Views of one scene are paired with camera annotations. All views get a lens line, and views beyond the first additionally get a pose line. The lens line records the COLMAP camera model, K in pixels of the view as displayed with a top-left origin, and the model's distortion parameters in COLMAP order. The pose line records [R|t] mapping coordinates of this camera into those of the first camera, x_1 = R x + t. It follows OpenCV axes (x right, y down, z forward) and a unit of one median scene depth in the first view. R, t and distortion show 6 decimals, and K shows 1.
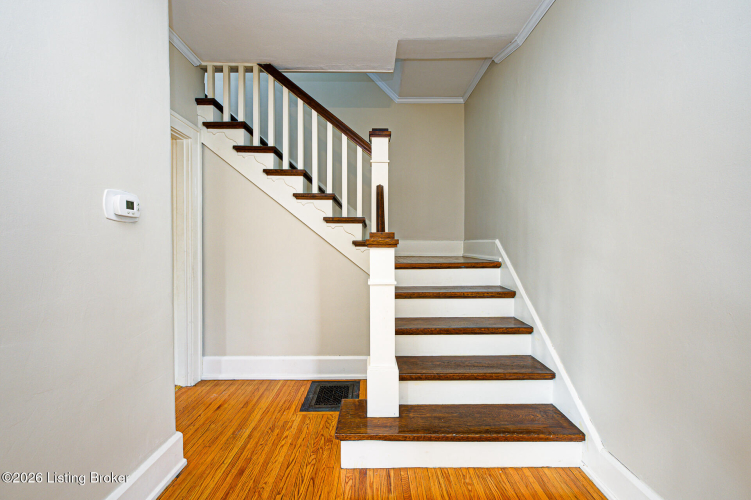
lens RADIAL K [[300.1, 0, 375.5], [0, 300.1, 250.0], [0, 0, 1]] dist [0.000472, 0.000022]
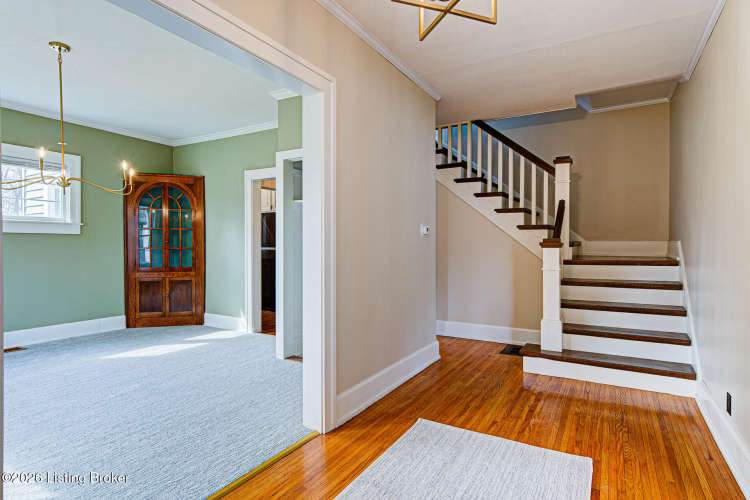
lens RADIAL K [[409.7, 0, 375.0], [0, 409.7, 250.0], [0, 0, 1]] dist [0.004699, 0.000470]
pose [[0.861977, 0.006268, -0.506909, 0.216240], [-0.007595, 0.999971, -0.000550, 0.008388], [0.506891, 0.004324, 0.861999, -0.938775]]
